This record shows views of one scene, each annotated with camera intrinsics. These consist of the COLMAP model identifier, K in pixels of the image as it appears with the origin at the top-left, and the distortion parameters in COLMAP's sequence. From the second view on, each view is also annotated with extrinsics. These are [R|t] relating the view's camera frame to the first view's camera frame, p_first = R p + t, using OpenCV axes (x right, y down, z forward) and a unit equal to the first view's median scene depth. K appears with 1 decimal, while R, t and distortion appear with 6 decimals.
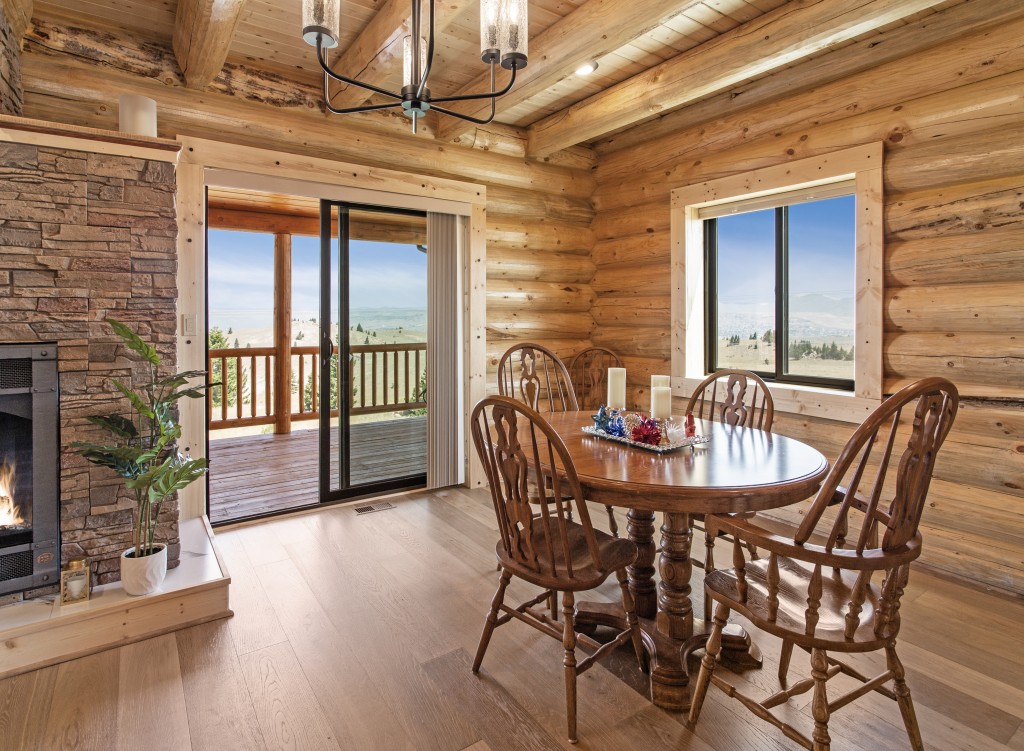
lens RADIAL K [[555.4, 0, 509.4], [0, 555.4, 322.3], [0, 0, 1]] dist [0.000625, 0.000403]
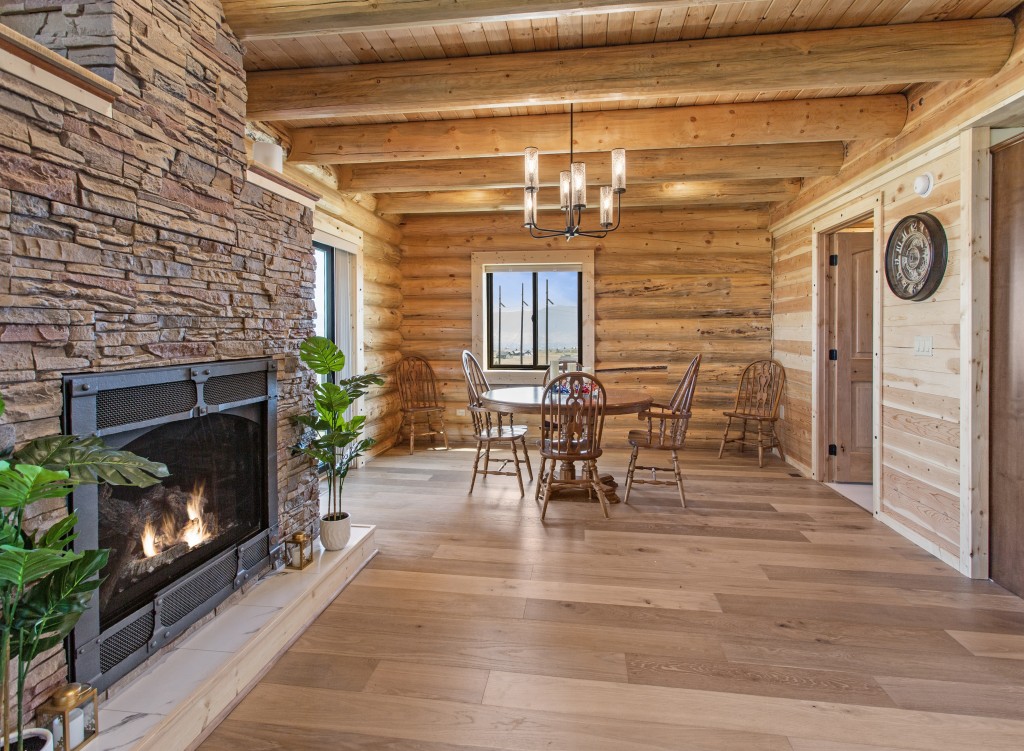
lens RADIAL K [[513.6, 0, 514.4], [0, 513.6, 338.9], [0, 0, 1]] dist [0.003469, 0.001380]
pose [[0.672410, -0.009247, 0.740122, -0.926047], [0.007076, 0.999957, 0.006065, -0.003205], [-0.740145, 0.001160, 0.672446, -0.079586]]
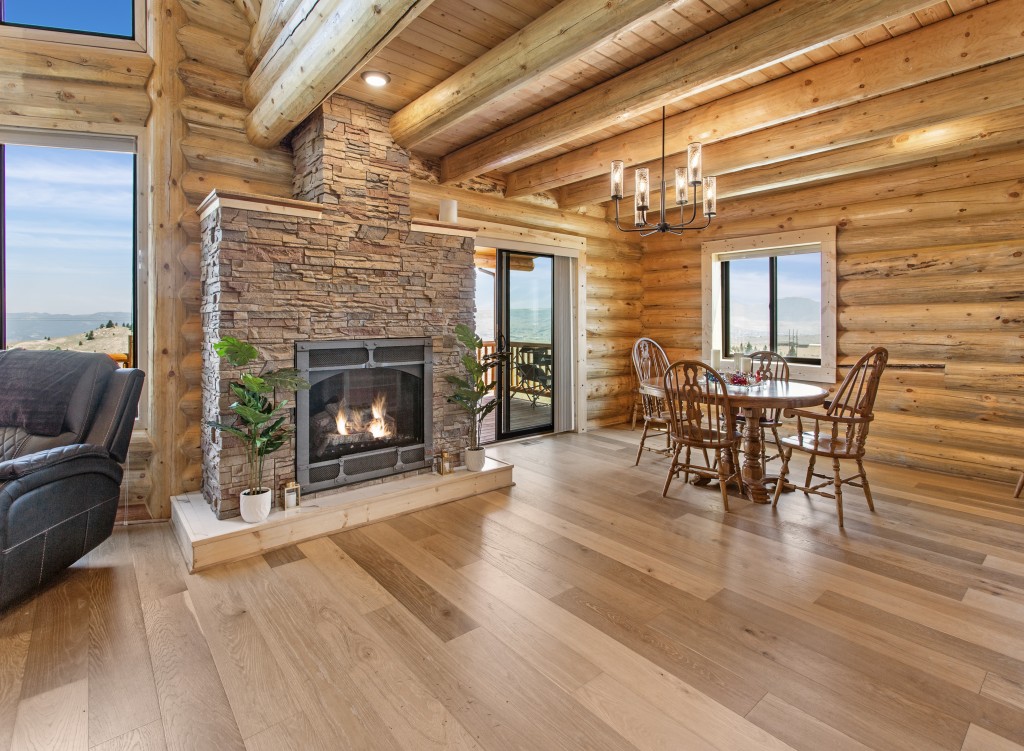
lens RADIAL K [[508.0, 0, 511.9], [0, 508.0, 321.8], [0, 0, 1]] dist [0.001383, 0.001546]
pose [[0.995725, -0.001249, 0.092361, -0.510644], [0.002003, 0.999965, -0.008078, -0.000508], [-0.092348, 0.008229, 0.995693, -0.527750]]
